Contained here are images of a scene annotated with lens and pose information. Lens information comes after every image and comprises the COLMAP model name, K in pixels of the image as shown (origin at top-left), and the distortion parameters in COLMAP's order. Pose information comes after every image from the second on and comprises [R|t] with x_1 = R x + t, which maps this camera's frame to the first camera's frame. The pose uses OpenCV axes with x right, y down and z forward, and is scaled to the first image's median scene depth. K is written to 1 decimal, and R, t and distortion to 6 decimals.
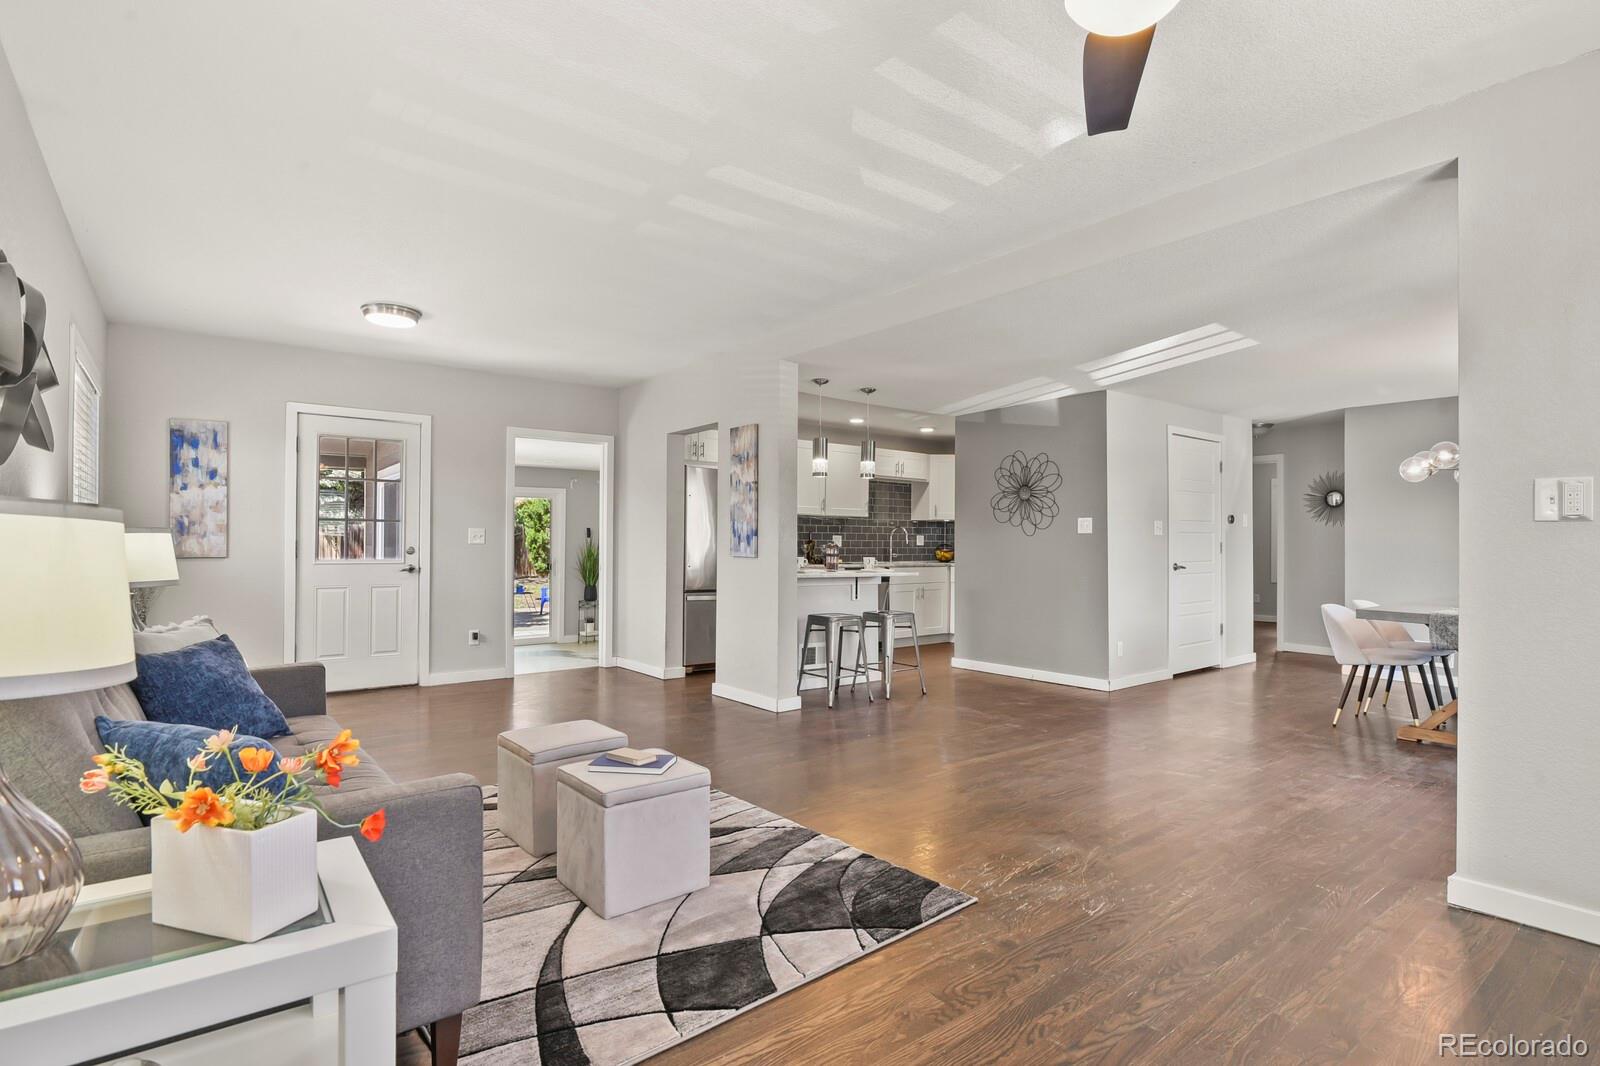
lens RADIAL K [[775.6, 0, 802.7], [0, 775.6, 539.0], [0, 0, 1]] dist [-0.003570, -0.007380]
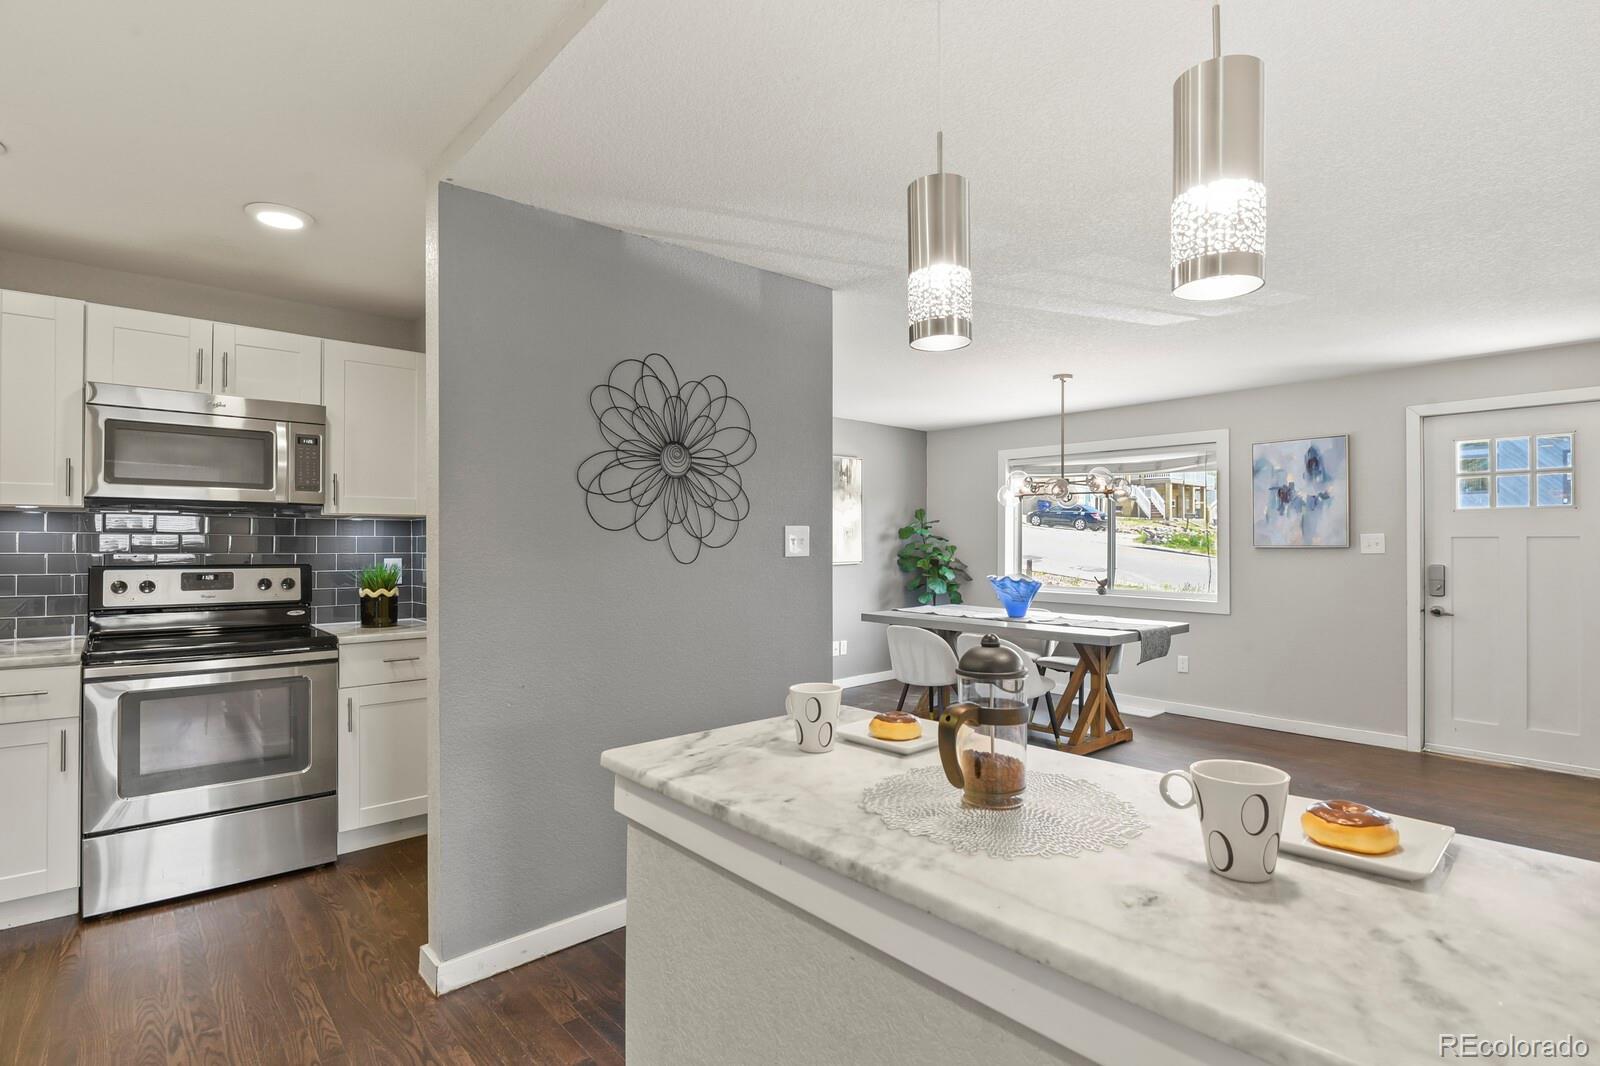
lens RADIAL K [[775.6, 0, 802.7], [0, 775.6, 539.0], [0, 0, 1]] dist [-0.003570, -0.007380]
pose [[-0.063647, -0.004570, 0.997962, -0.131168], [-0.003810, 0.999983, 0.004337, -0.019368], [-0.997965, -0.003526, -0.063663, 0.955336]]
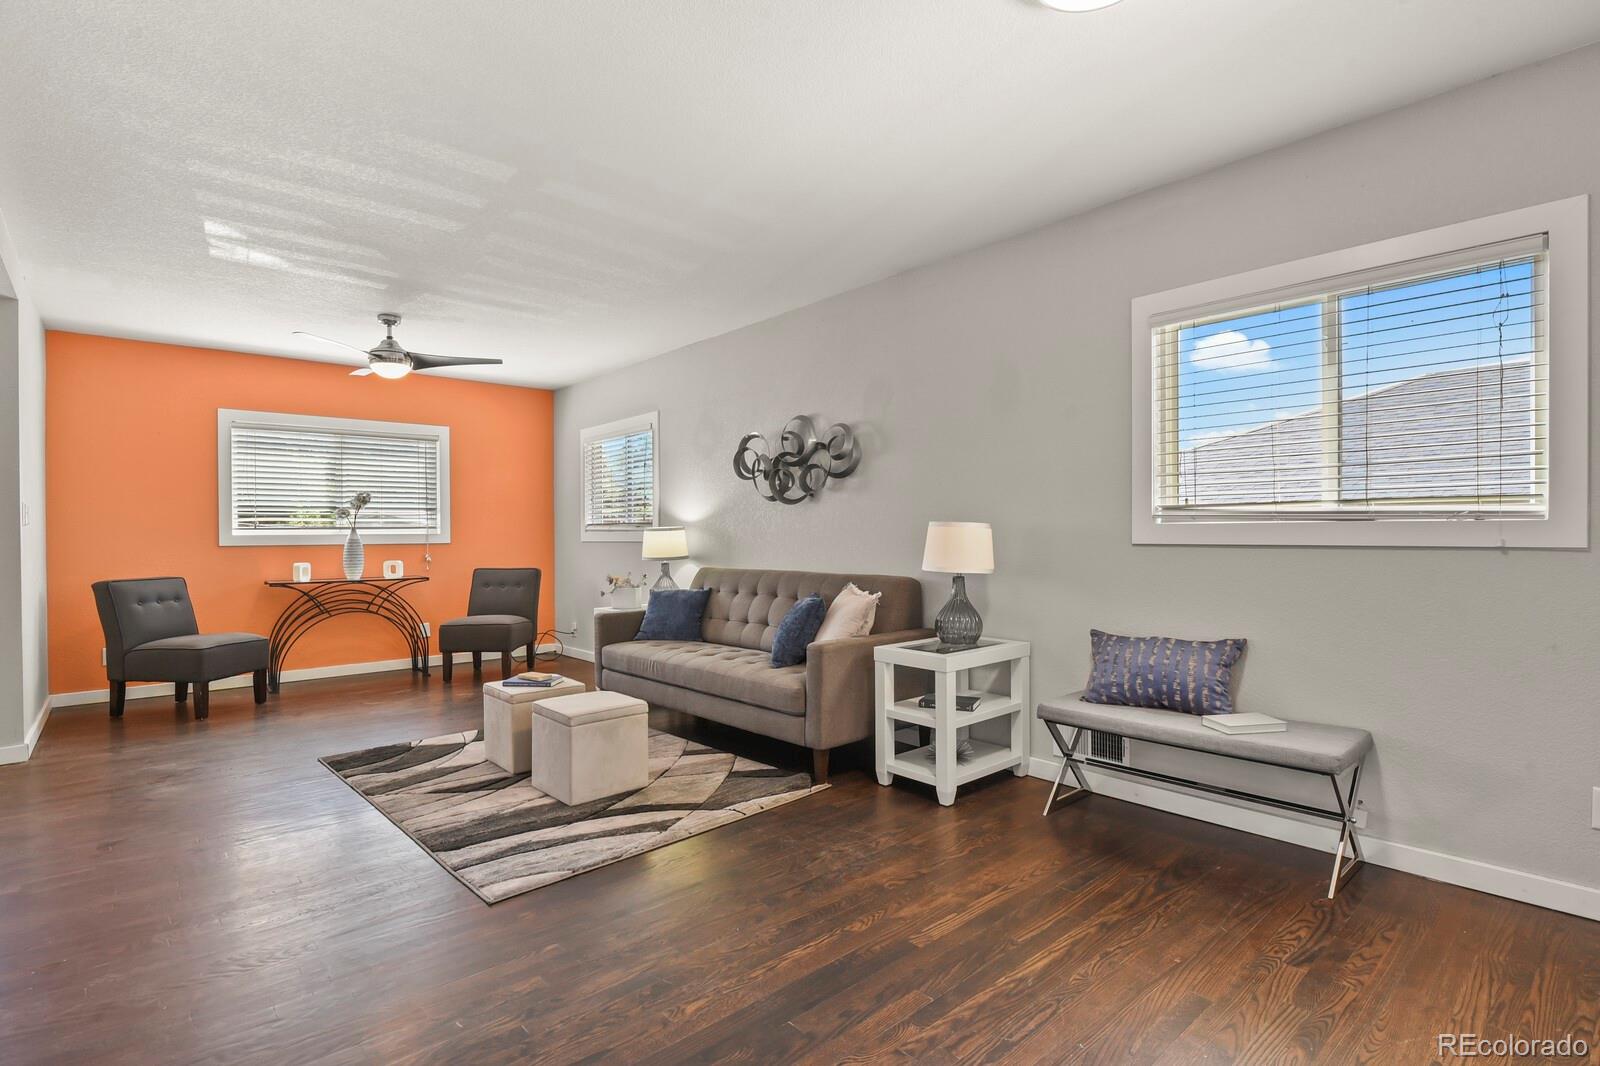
lens RADIAL K [[775.6, 0, 802.7], [0, 775.6, 539.0], [0, 0, 1]] dist [-0.003570, -0.007380]
pose [[-0.997955, 0.003532, -0.063821, -0.249270], [0.003248, 0.999984, 0.004550, 0.002879], [0.063836, 0.004334, -0.997951, 0.975169]]
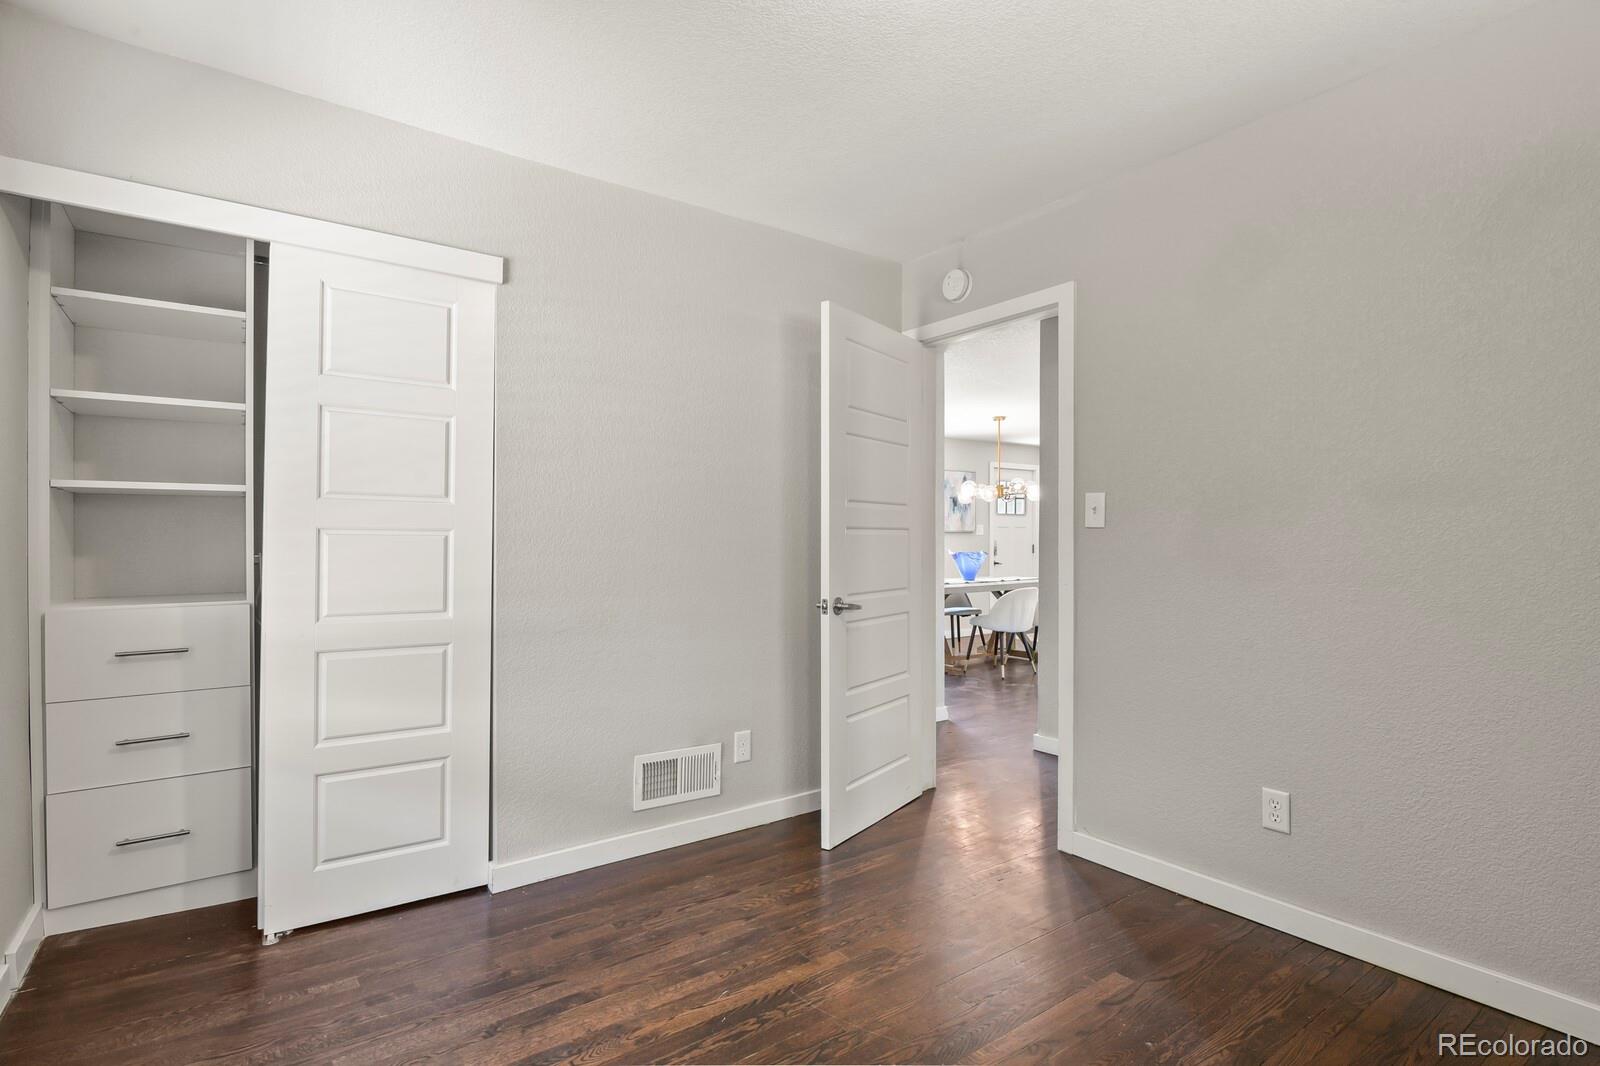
lens RADIAL K [[785.8, 0, 800.0], [0, 785.8, 533.0], [0, 0, 1]] dist [0.003476, -0.000079]
pose [[-0.999448, -0.003577, 0.033015, 0.839212], [-0.003876, 0.999952, -0.008983, 0.005338], [-0.032981, -0.009106, -0.999414, 1.804498]]
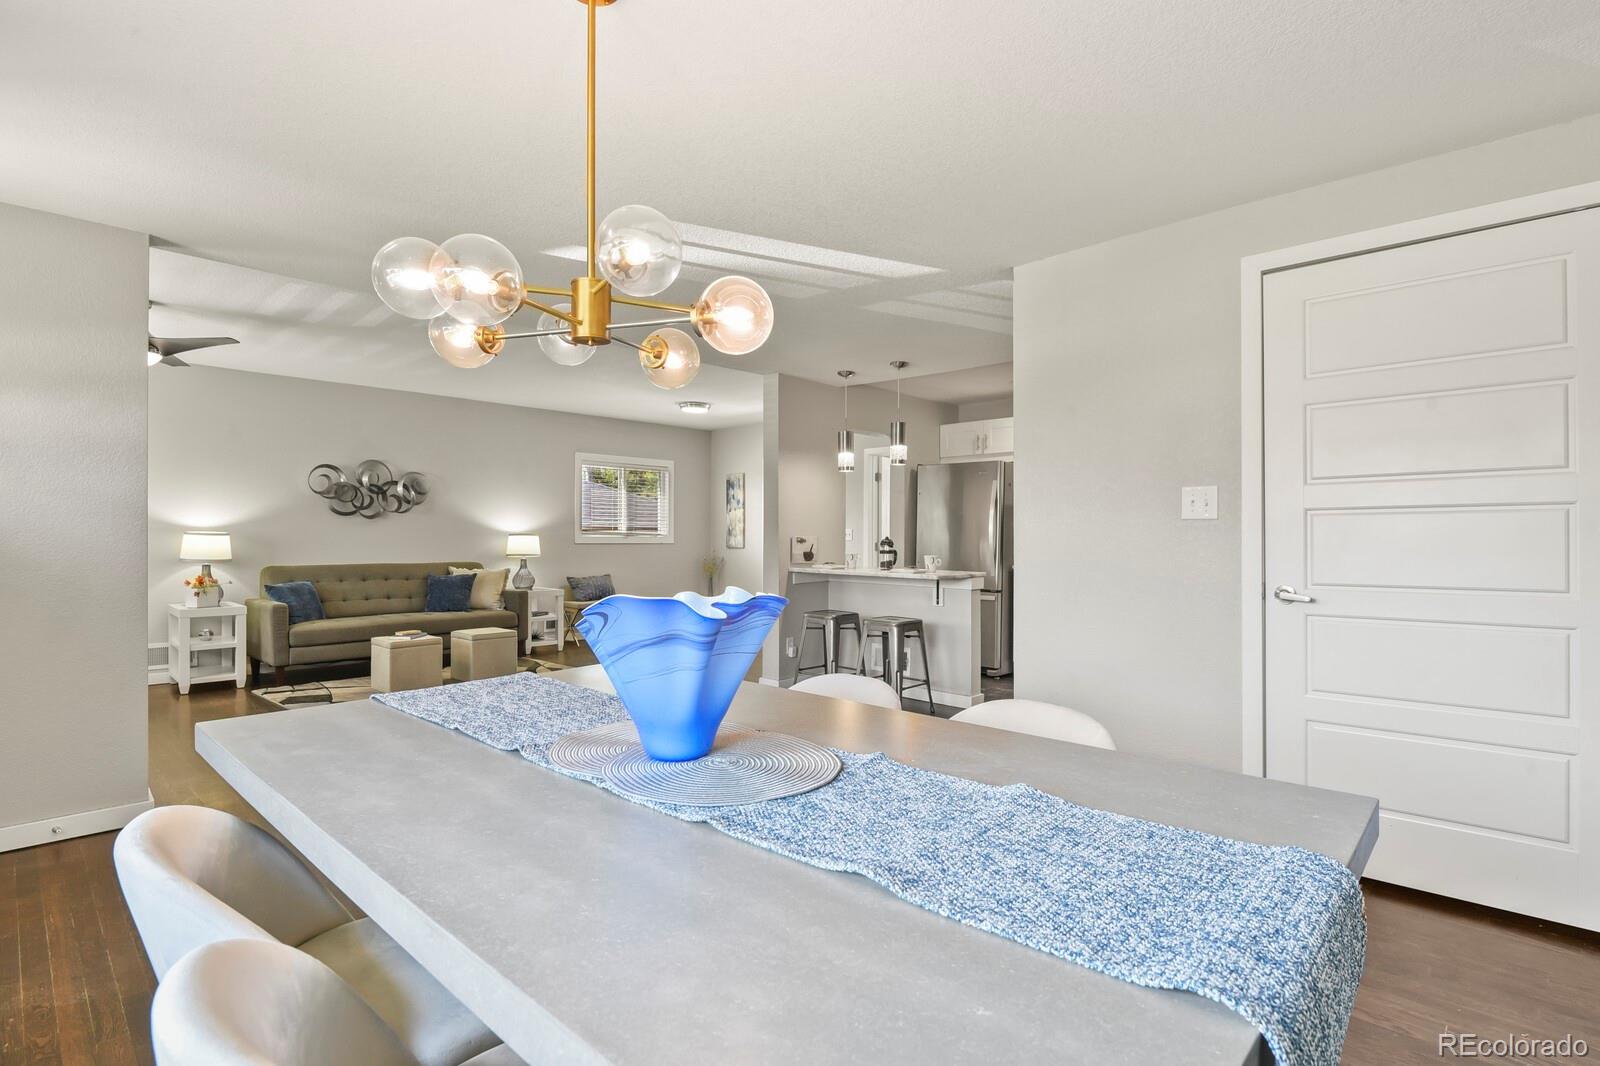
lens RADIAL K [[775.6, 0, 802.7], [0, 775.6, 539.0], [0, 0, 1]] dist [-0.003570, -0.007380]
pose [[0.154656, -0.003668, -0.987962, 0.841196], [0.004938, 0.999983, -0.002940, 0.006771], [0.987956, -0.004424, 0.154672, 0.684890]]
